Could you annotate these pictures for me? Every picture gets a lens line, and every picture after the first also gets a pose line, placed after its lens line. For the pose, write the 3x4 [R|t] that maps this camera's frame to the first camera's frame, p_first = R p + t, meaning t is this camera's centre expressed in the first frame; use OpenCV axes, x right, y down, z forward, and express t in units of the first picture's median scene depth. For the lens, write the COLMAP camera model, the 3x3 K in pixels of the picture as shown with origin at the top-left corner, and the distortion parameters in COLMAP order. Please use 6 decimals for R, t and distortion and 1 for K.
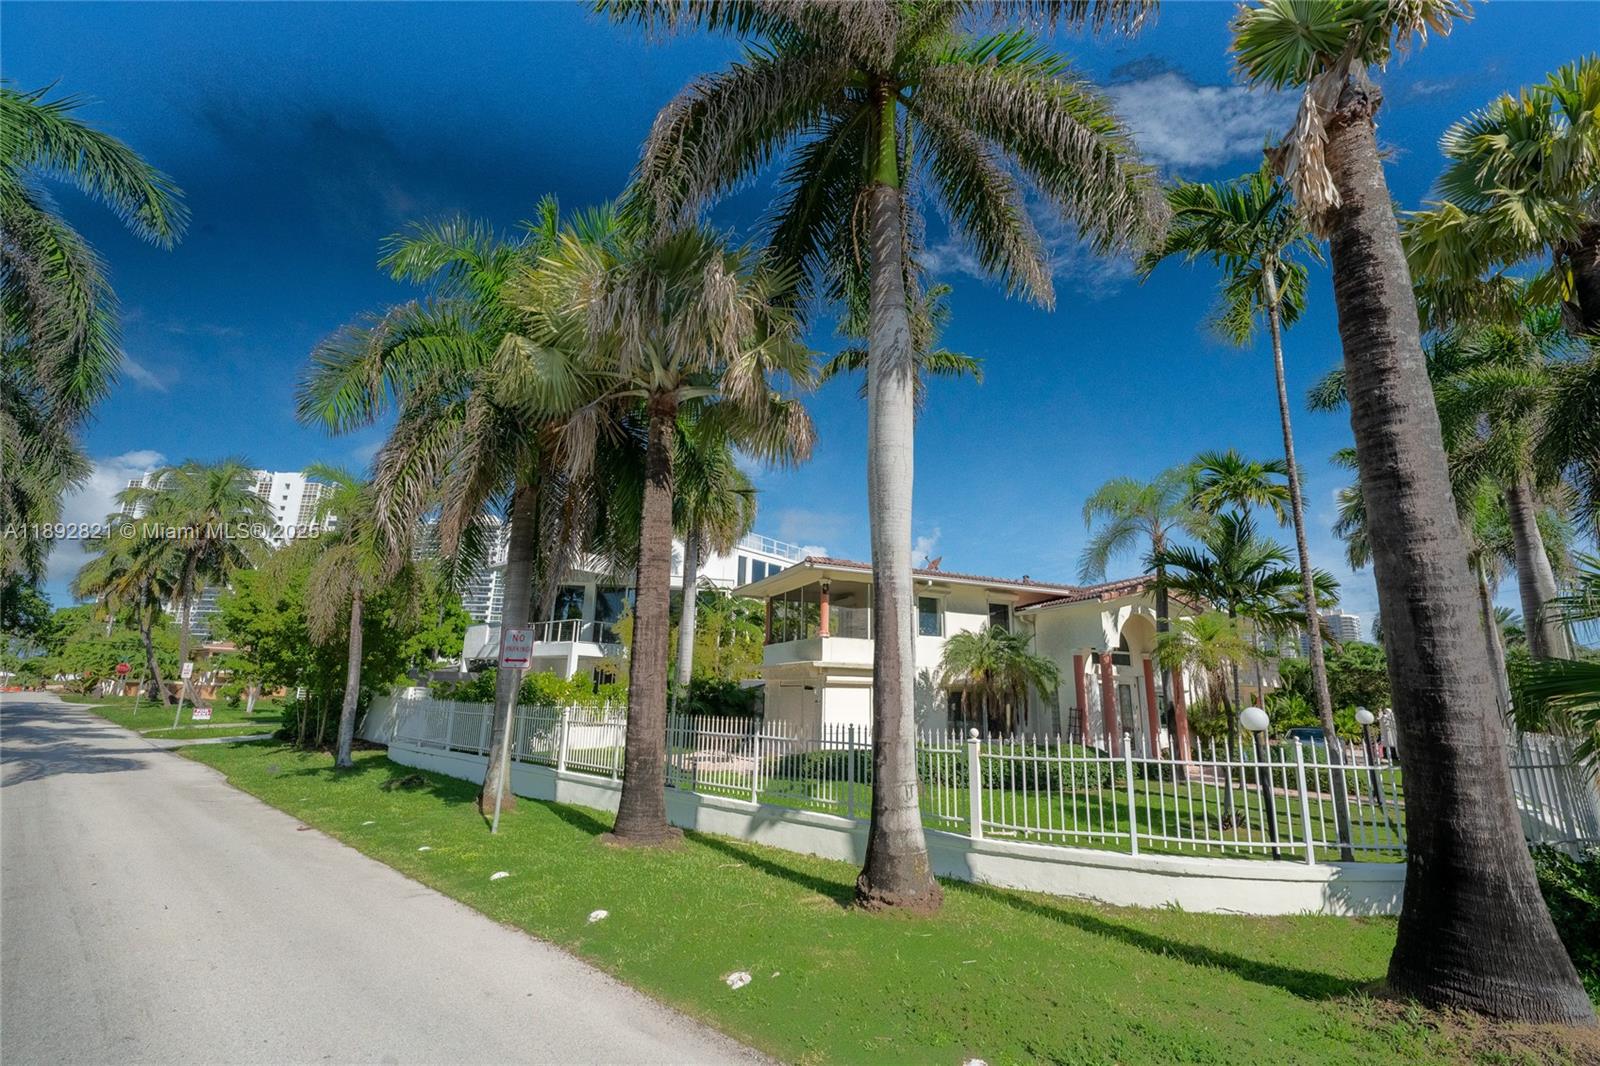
lens RADIAL K [[658.9, 0, 803.5], [0, 658.9, 540.7], [0, 0, 1]] dist [-0.005134, -0.000003]
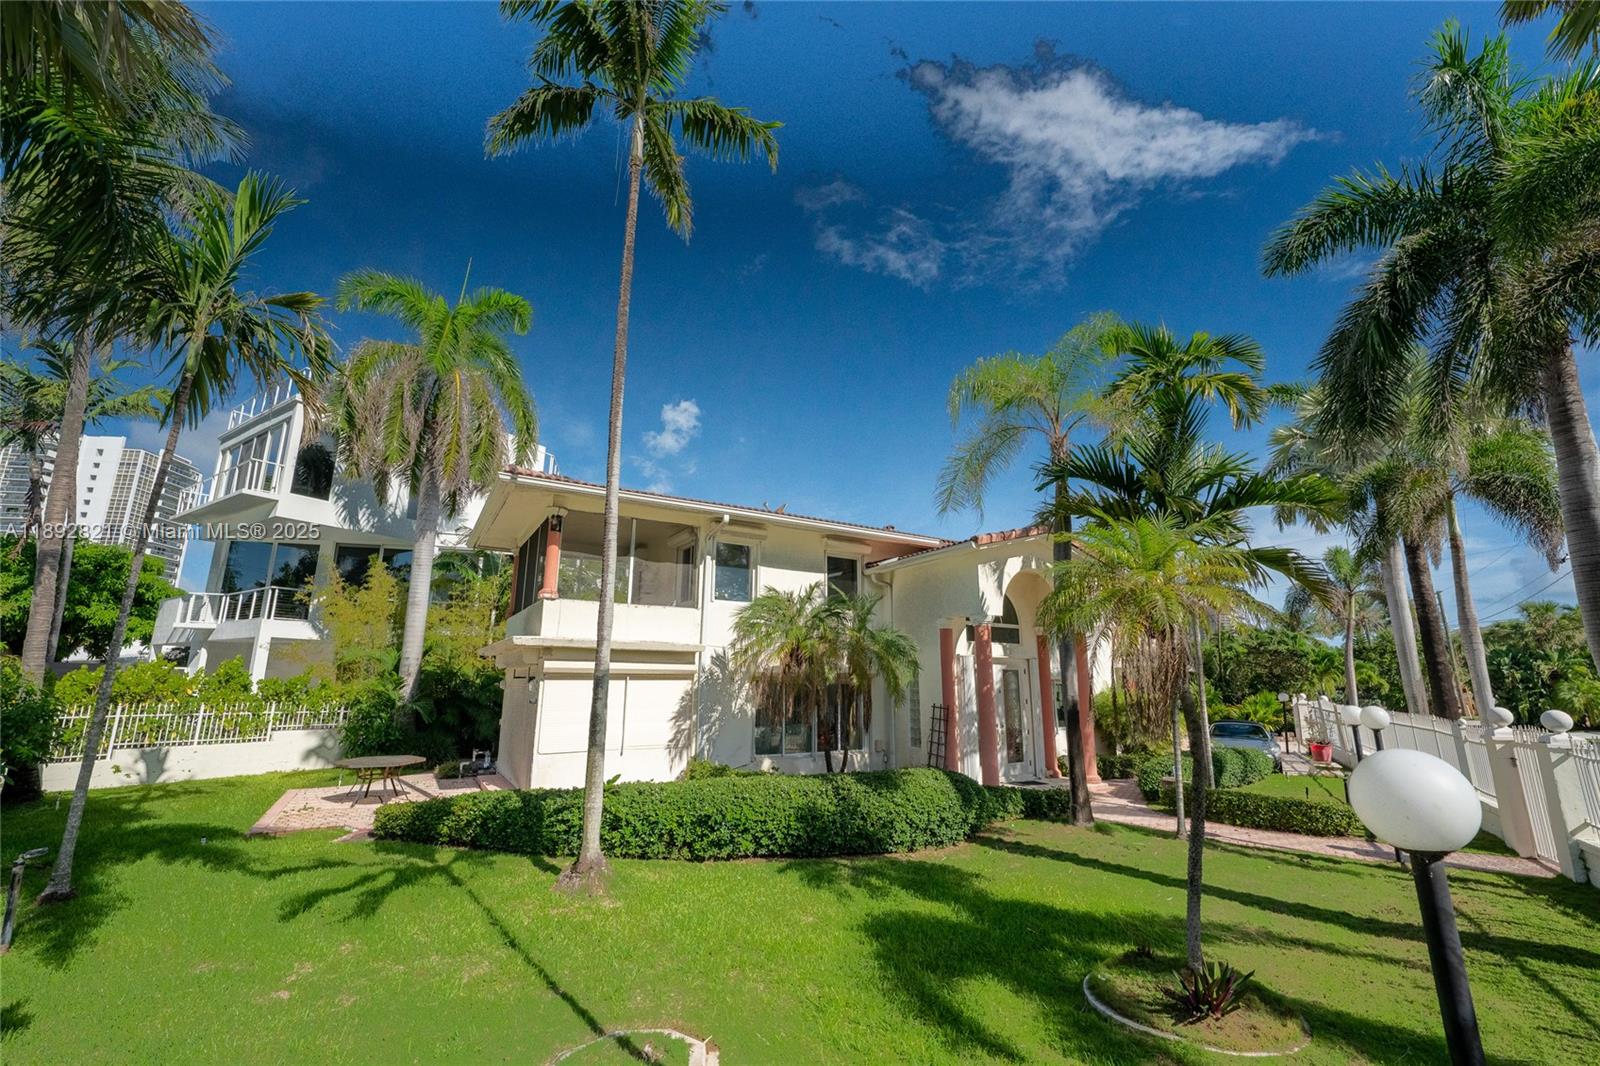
lens RADIAL K [[658.9, 0, 798.8], [0, 658.9, 540.7], [0, 0, 1]] dist [-0.005134, -0.000003]
pose [[0.993204, 0.010268, 0.115930, 0.184426], [-0.012044, 0.999821, 0.014624, 0.074316], [-0.115759, -0.015921, 0.993150, 0.335757]]
